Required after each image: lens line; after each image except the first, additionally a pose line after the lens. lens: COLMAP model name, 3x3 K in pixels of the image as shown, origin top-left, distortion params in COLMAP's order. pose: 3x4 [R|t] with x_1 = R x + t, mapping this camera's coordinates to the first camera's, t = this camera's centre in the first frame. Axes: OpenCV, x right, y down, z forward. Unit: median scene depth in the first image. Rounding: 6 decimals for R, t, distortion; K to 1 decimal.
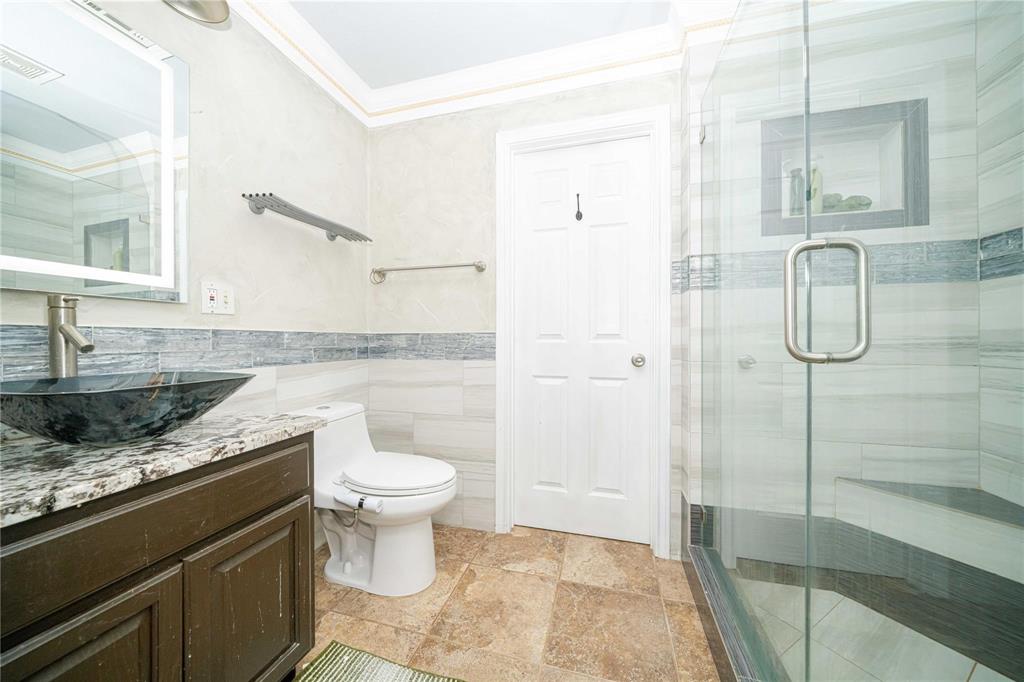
lens RADIAL K [[348.1, 0, 509.6], [0, 348.1, 340.8], [0, 0, 1]] dist [-0.008422, 0.000111]
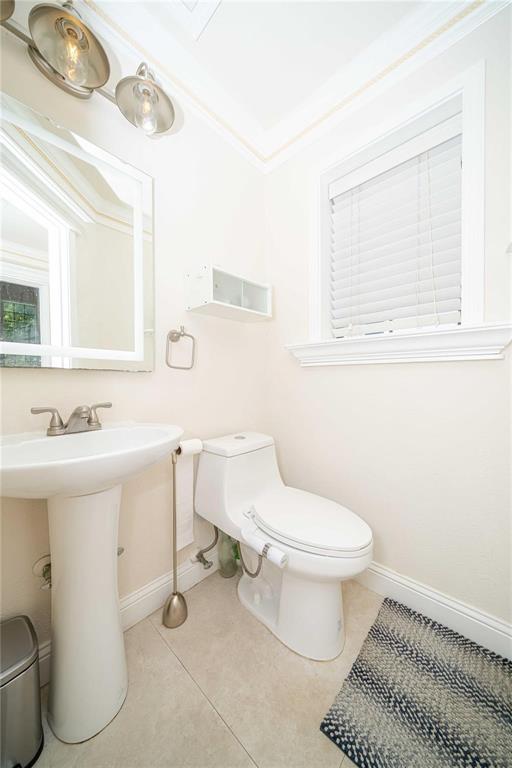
lens RADIAL K [[261.0, 0, 257.5], [0, 261.0, 382.9], [0, 0, 1]] dist [-0.008422, 0.000111]
pose [[0.882354, -0.001833, -0.470583, -0.104377], [0.007794, 0.999912, 0.010720, 0.006696], [0.470522, -0.013127, 0.882291, 0.337565]]
